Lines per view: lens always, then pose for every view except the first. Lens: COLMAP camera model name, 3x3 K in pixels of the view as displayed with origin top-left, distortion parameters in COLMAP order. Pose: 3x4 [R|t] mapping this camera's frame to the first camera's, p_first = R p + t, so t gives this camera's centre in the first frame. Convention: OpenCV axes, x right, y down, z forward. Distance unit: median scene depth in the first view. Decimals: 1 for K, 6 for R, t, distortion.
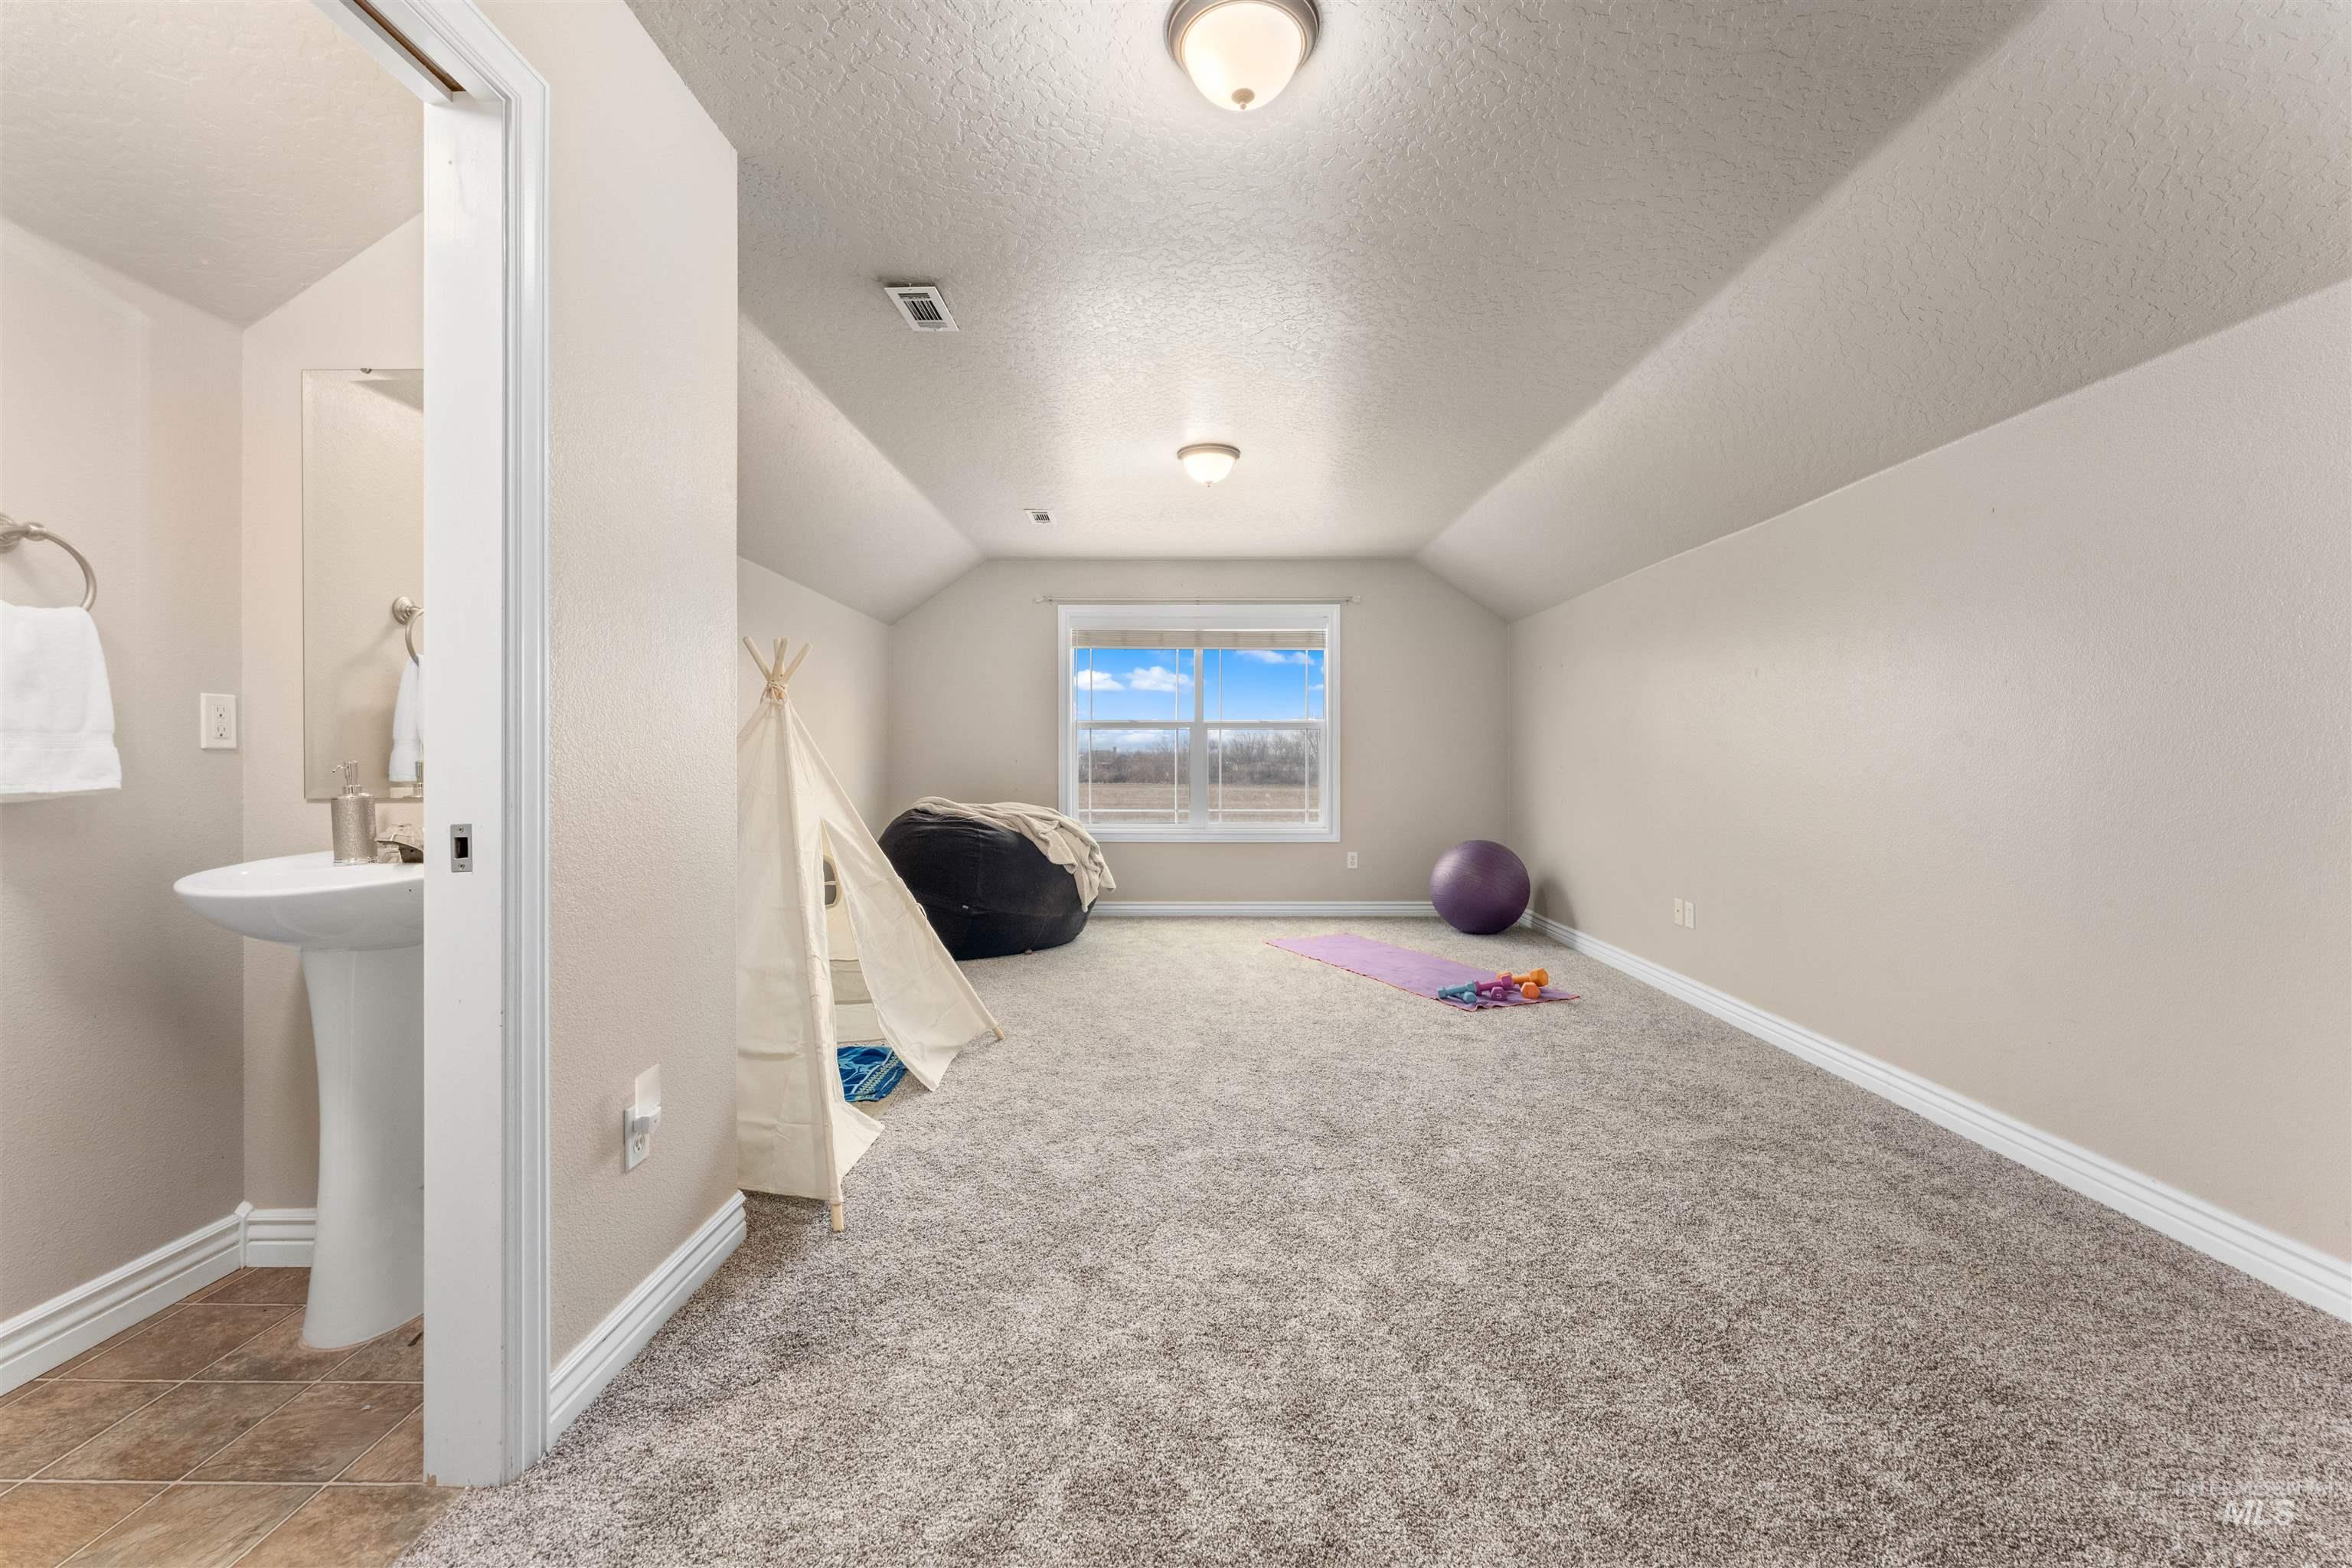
lens RADIAL K [[950.1, 0, 1179.4], [0, 950.1, 762.7], [0, 0, 1]] dist [-0.000921, -0.000188]
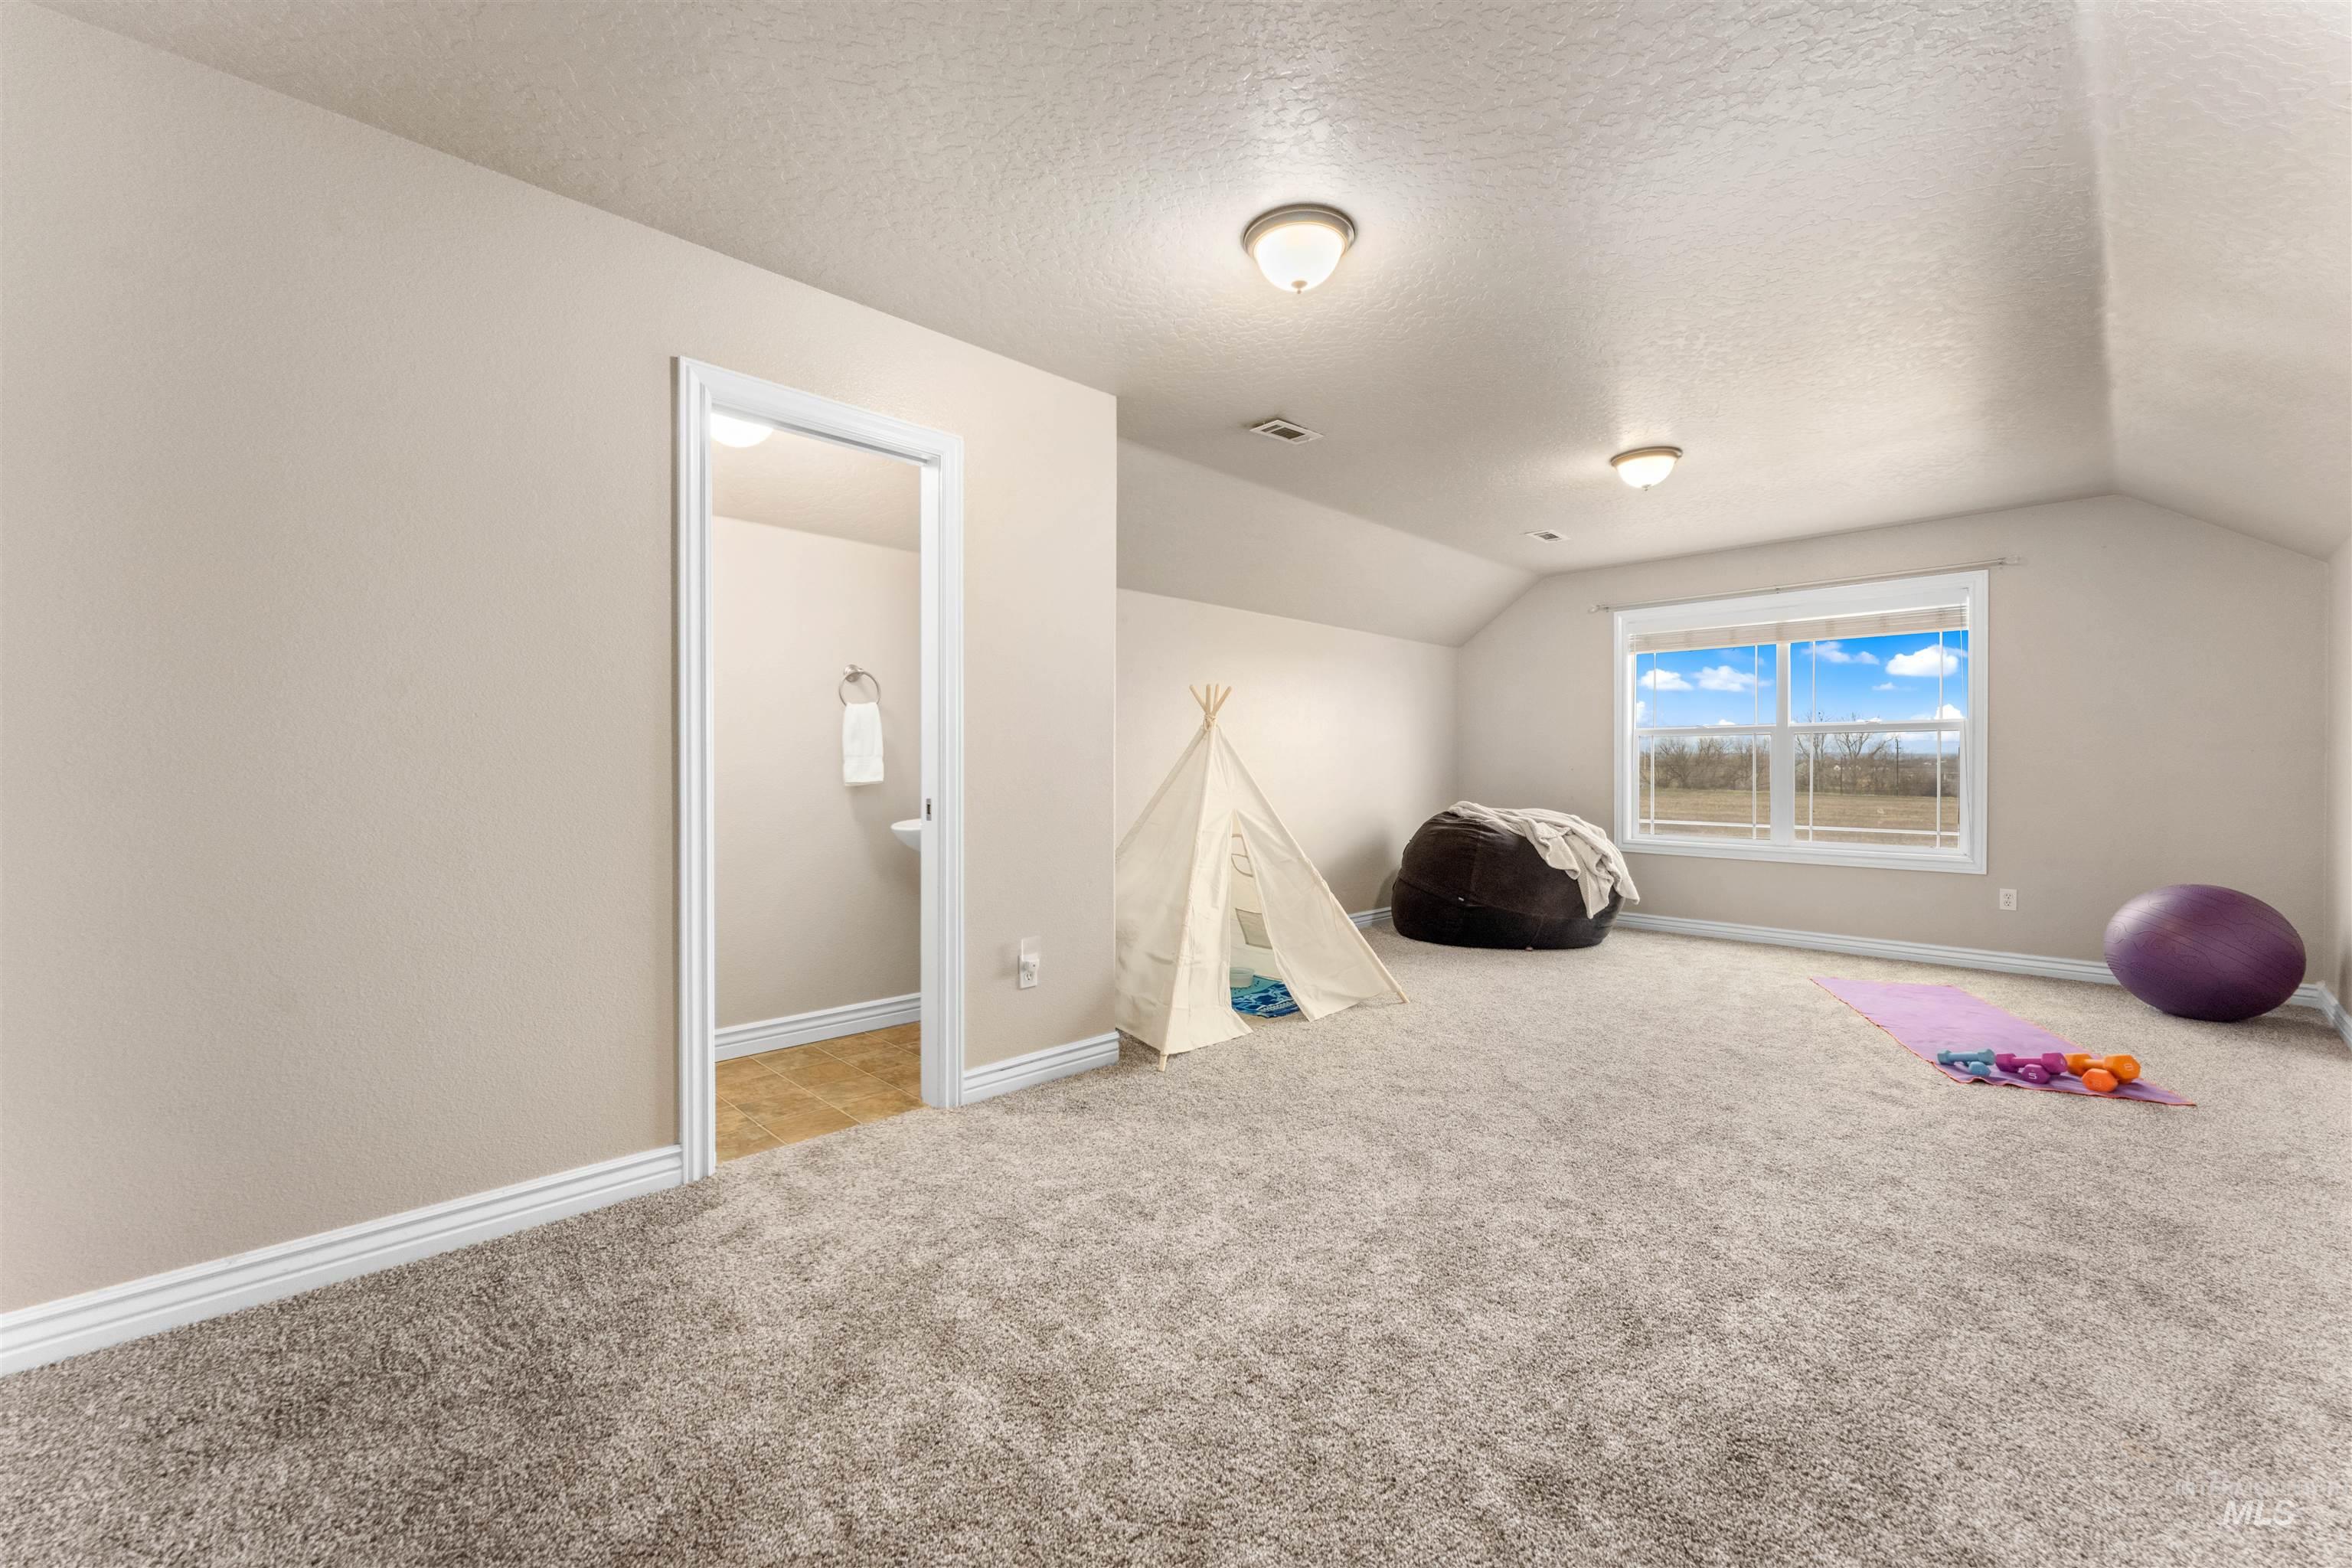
lens RADIAL K [[950.1, 0, 1171.7], [0, 950.1, 780.7], [0, 0, 1]] dist [-0.000921, -0.000188]
pose [[0.698325, 0.011092, -0.715695, 0.399453], [-0.003325, 0.999919, 0.012253, -0.001389], [0.715773, -0.006177, 0.698306, -0.037319]]
